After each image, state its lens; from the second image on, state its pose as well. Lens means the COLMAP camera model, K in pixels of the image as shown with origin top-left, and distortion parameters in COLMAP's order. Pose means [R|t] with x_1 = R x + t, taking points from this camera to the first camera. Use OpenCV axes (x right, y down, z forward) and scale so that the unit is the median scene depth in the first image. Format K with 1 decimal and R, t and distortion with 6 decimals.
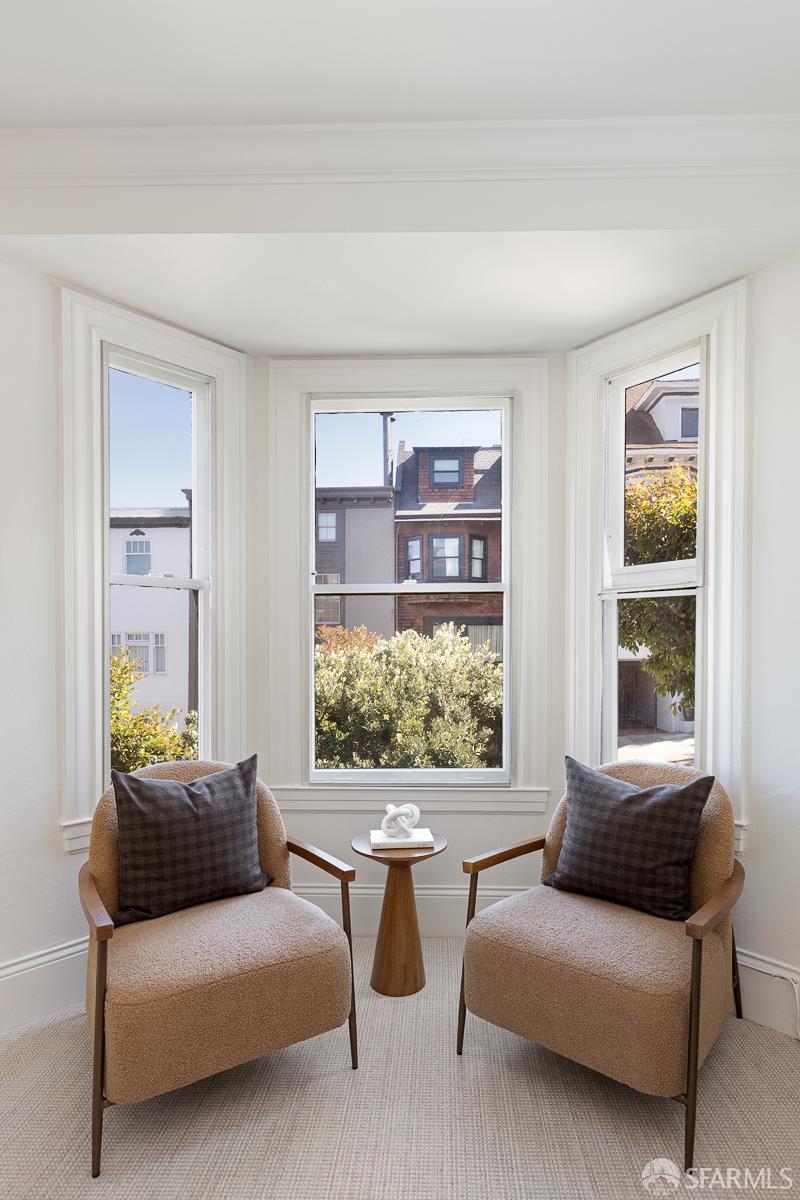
lens RADIAL K [[602.4, 0, 402.1], [0, 602.4, 624.8], [0, 0, 1]] dist [0.002712, 0.000154]
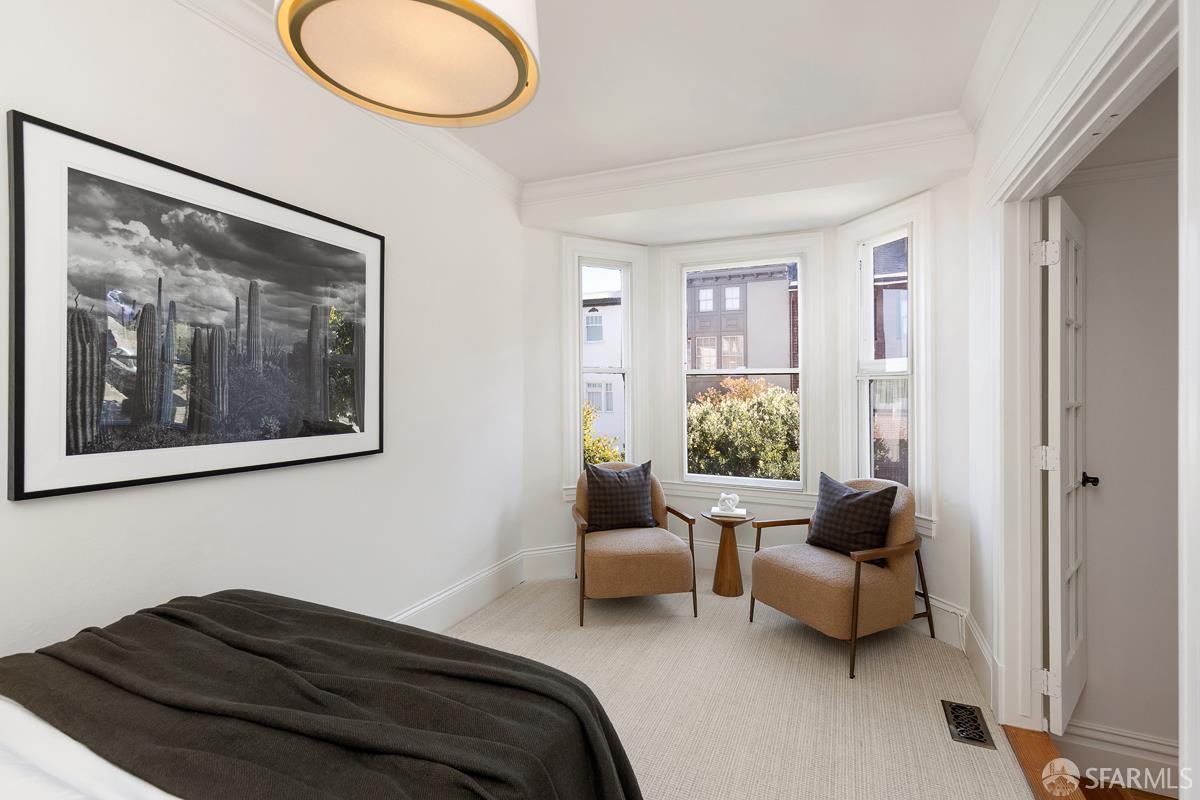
lens RADIAL K [[539.2, 0, 603.5], [0, 539.2, 366.6], [0, 0, 1]] dist [0.001720, -0.000076]
pose [[0.922956, -0.008212, -0.384818, 0.309475], [0.006606, 0.999963, -0.005494, -0.087053], [0.384849, 0.002528, 0.922976, -0.719980]]
